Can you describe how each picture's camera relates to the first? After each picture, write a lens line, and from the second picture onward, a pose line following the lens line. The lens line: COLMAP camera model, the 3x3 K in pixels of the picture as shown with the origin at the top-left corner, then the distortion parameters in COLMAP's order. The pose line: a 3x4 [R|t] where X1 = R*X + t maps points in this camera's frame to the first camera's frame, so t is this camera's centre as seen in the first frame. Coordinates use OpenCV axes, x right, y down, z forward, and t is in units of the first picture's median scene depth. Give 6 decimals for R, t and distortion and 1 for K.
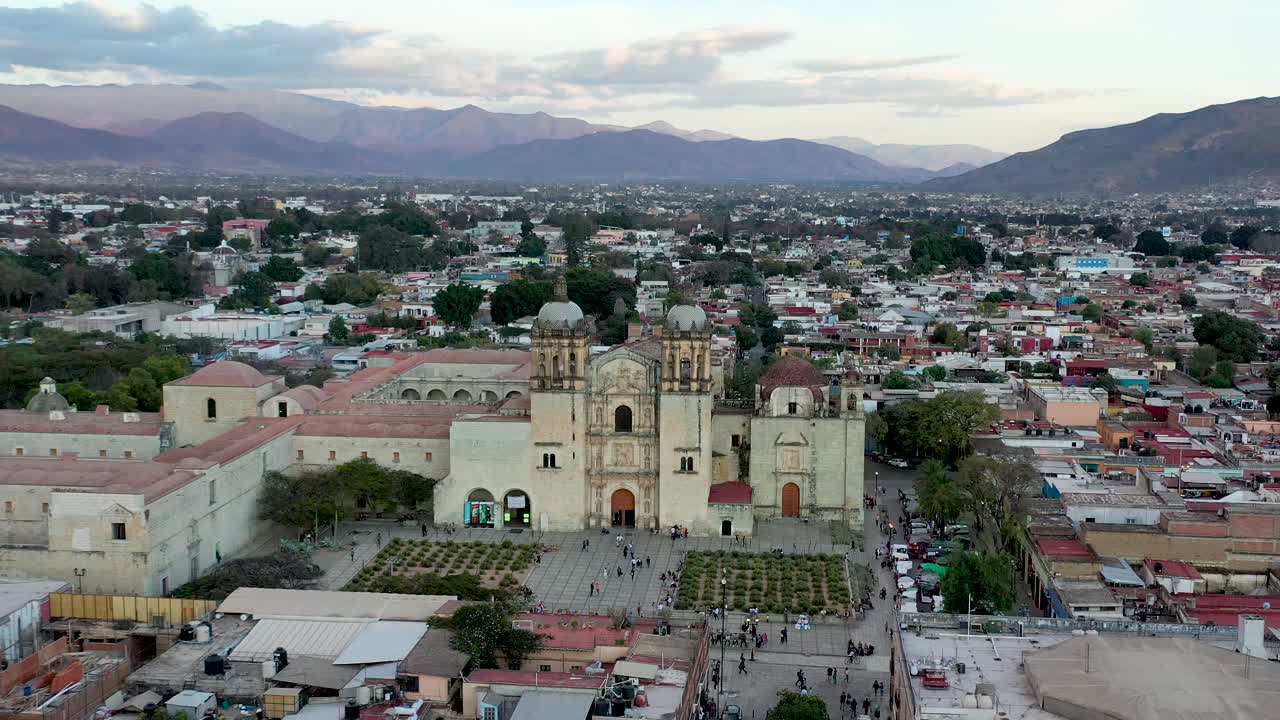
lens RADIAL K [[1446.8, 0, 632.3], [0, 1446.8, 358.3], [0, 0, 1]] dist [0.016108, -0.016057]
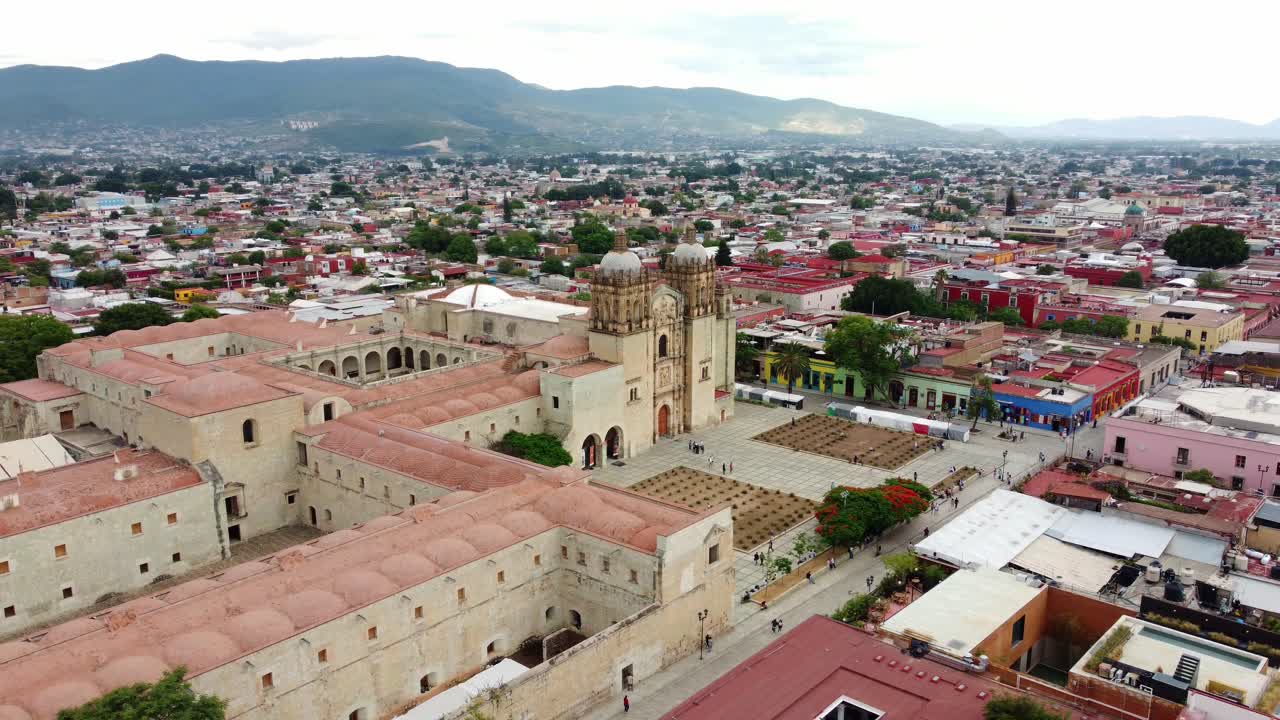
lens RADIAL K [[999.9, 0, 630.8], [0, 999.9, 363.2], [0, 0, 1]] dist [0.021831, -0.000954]
pose [[0.566736, -0.191026, 0.801449, -0.675066], [0.108286, 0.981582, 0.157387, -0.075294], [-0.816753, -0.002411, 0.576983, 0.554493]]
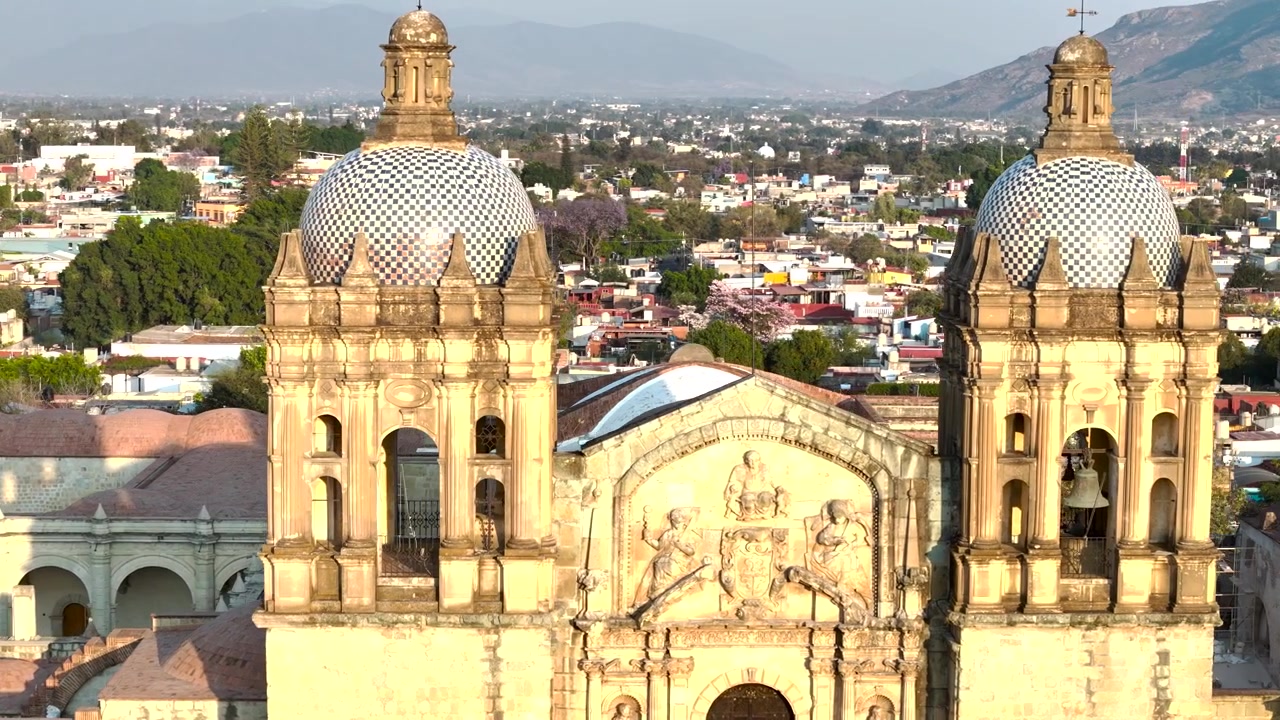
lens RADIAL K [[2641.9, 0, 640.0], [0, 2641.9, 360.0], [0, 0, 1]] dist [-0.160078, 0.053161]
pose [[0.993268, -0.008326, 0.115544, -0.060961], [0.011236, 0.999635, -0.024559, -0.001960], [-0.115297, 0.025692, 0.992999, 0.653758]]
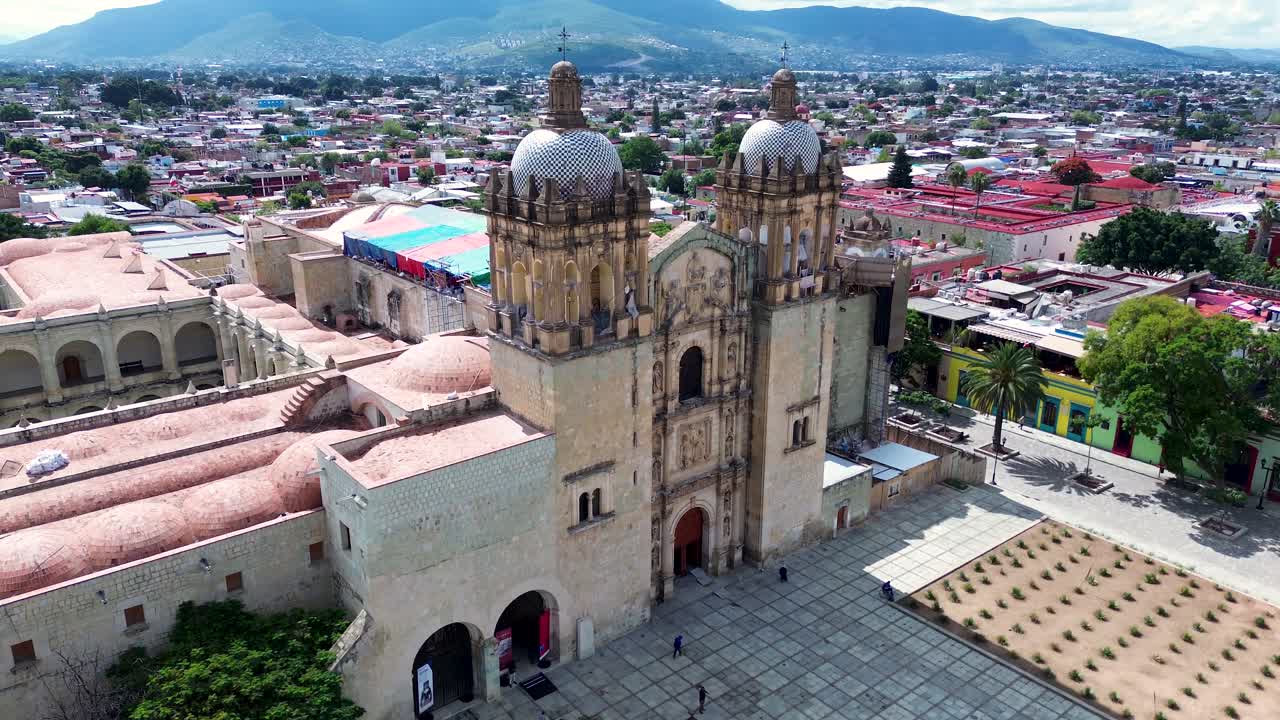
lens RADIAL K [[944.4, 0, 640.0], [0, 944.4, 360.0], [0, 0, 1]] dist [0.043912, -0.007591]
pose [[0.709618, -0.217036, 0.670326, -0.227608], [0.085960, 0.970936, 0.223369, -0.033916], [-0.699323, -0.100886, 0.707650, 0.792759]]
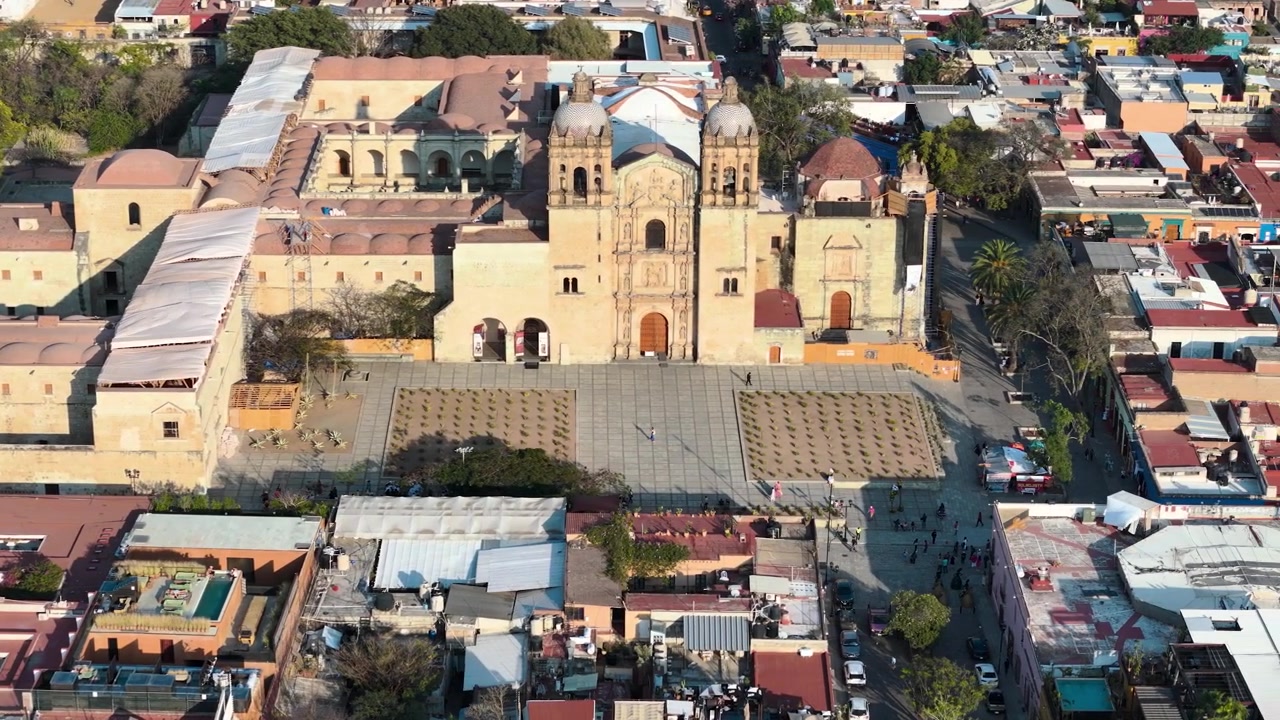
lens RADIAL K [[2641.9, 0, 640.0], [0, 2641.9, 360.0], [0, 0, 1]] dist [-0.160078, 0.053161]
pose [[0.993405, -0.037968, 0.108193, -0.187995], [0.010757, 0.970283, 0.241732, -0.265048], [-0.114156, -0.238974, 0.964293, -0.528349]]
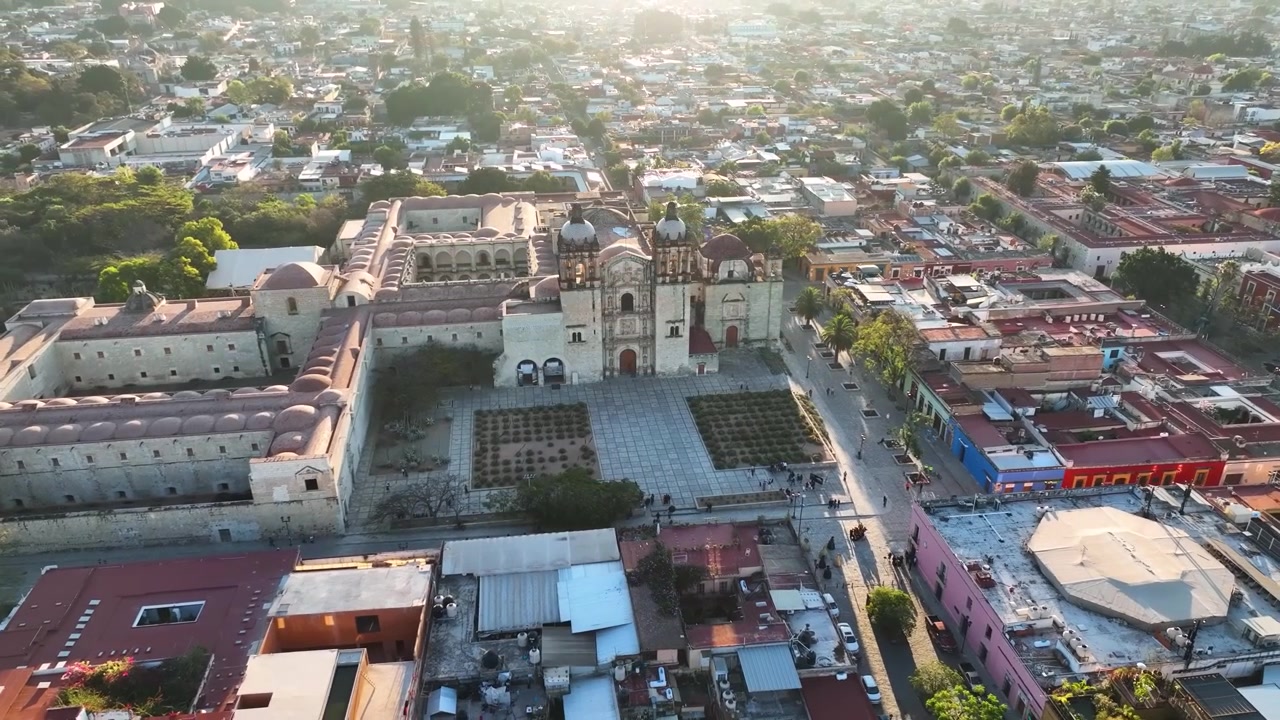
lens RADIAL K [[892.7, 0, 642.9], [0, 892.7, 359.9], [0, 0, 1]] dist [0.006936, 0.000552]
pose [[0.969026, -0.112011, 0.220094, -0.186375], [0.036601, 0.946521, 0.320561, -0.179720], [-0.244230, -0.302576, 0.921303, 0.192210]]
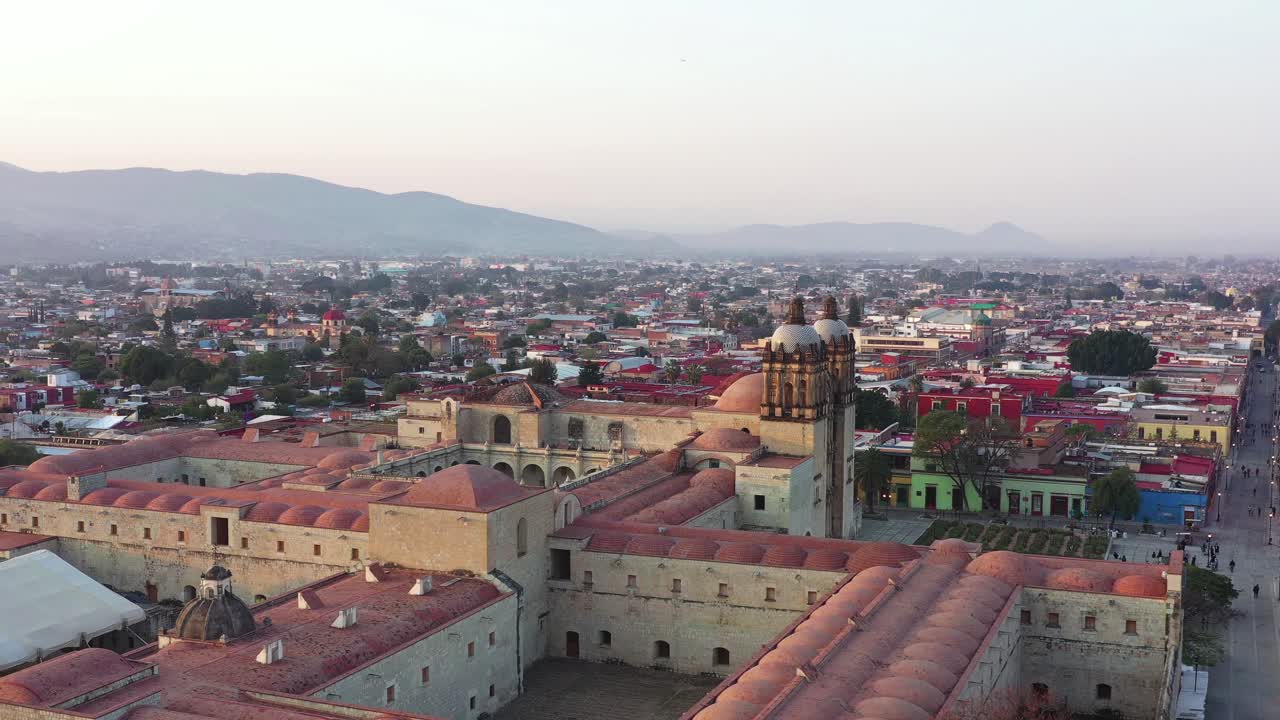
lens RADIAL K [[1446.8, 0, 632.3], [0, 1446.8, 358.3], [0, 0, 1]] dist [0.016108, -0.016057]
pose [[0.275462, -0.081243, 0.957873, -0.975249], [0.115729, 0.991978, 0.050855, -0.077213], [-0.954320, 0.096845, 0.282654, 0.841434]]
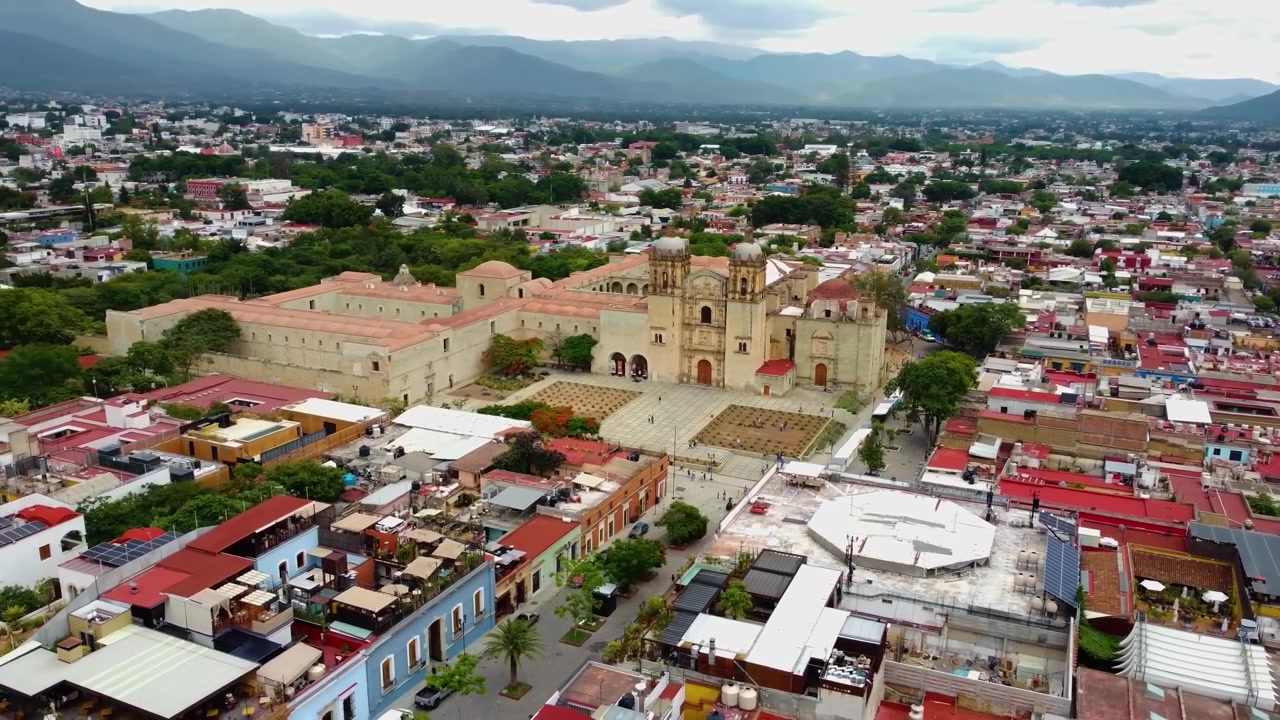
lens RADIAL K [[999.9, 0, 630.8], [0, 999.9, 363.2], [0, 0, 1]] dist [0.021831, -0.000954]
pose [[0.951731, 0.078703, -0.296673, 0.238865], [-0.039708, 0.990015, 0.135253, -0.048599], [0.304355, -0.116944, 0.945353, -0.040907]]
